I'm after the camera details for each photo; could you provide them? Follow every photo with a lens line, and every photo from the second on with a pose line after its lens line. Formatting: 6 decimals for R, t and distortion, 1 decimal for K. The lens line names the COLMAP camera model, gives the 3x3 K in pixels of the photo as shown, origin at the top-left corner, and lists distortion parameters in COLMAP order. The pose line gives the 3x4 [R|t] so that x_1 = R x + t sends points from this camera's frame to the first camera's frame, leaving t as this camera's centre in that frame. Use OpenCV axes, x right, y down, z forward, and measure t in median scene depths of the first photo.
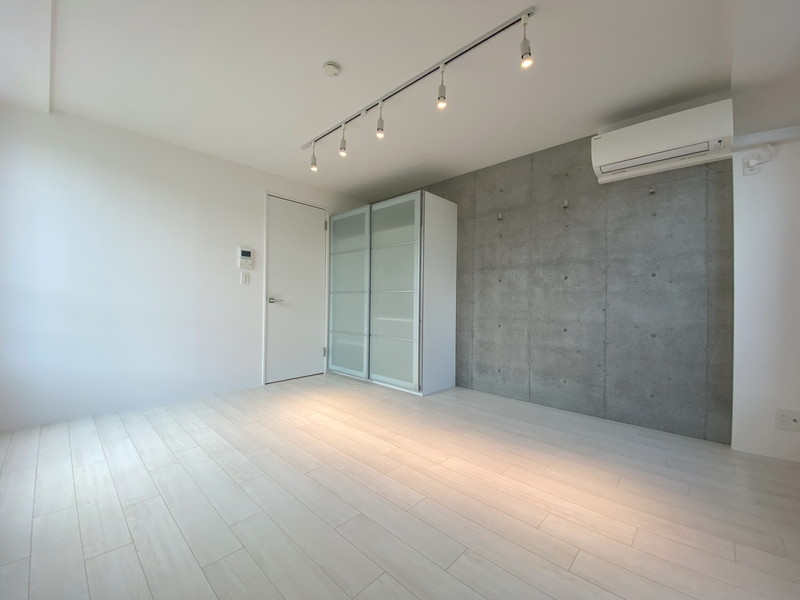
lens RADIAL K [[322.9, 0, 397.0], [0, 322.9, 299.1], [0, 0, 1]] dist [-0.033044, -0.000398]
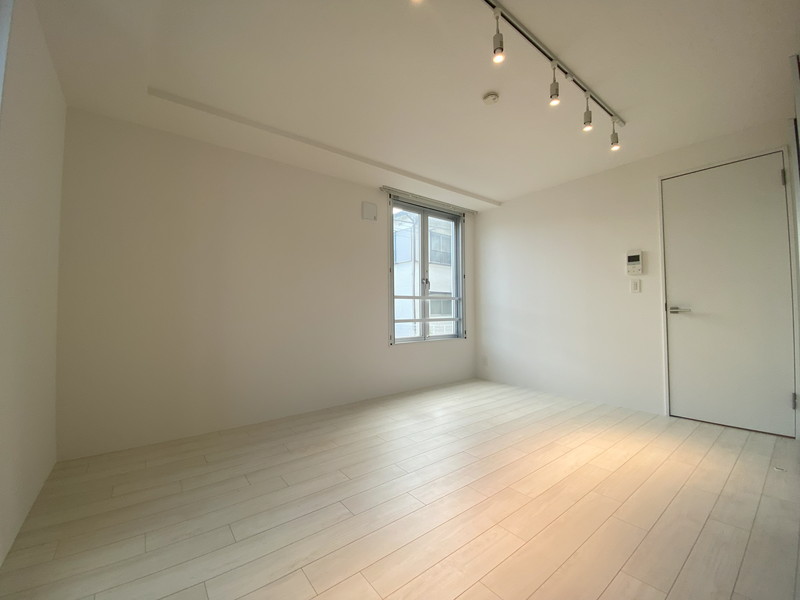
lens RADIAL K [[322.9, 0, 397.0], [0, 322.9, 299.1], [0, 0, 1]] dist [-0.033044, -0.000398]
pose [[-0.168242, -0.036305, -0.985077, 1.287425], [0.011855, 0.999175, -0.038849, -0.003787], [0.985674, -0.018214, -0.167673, 1.231921]]
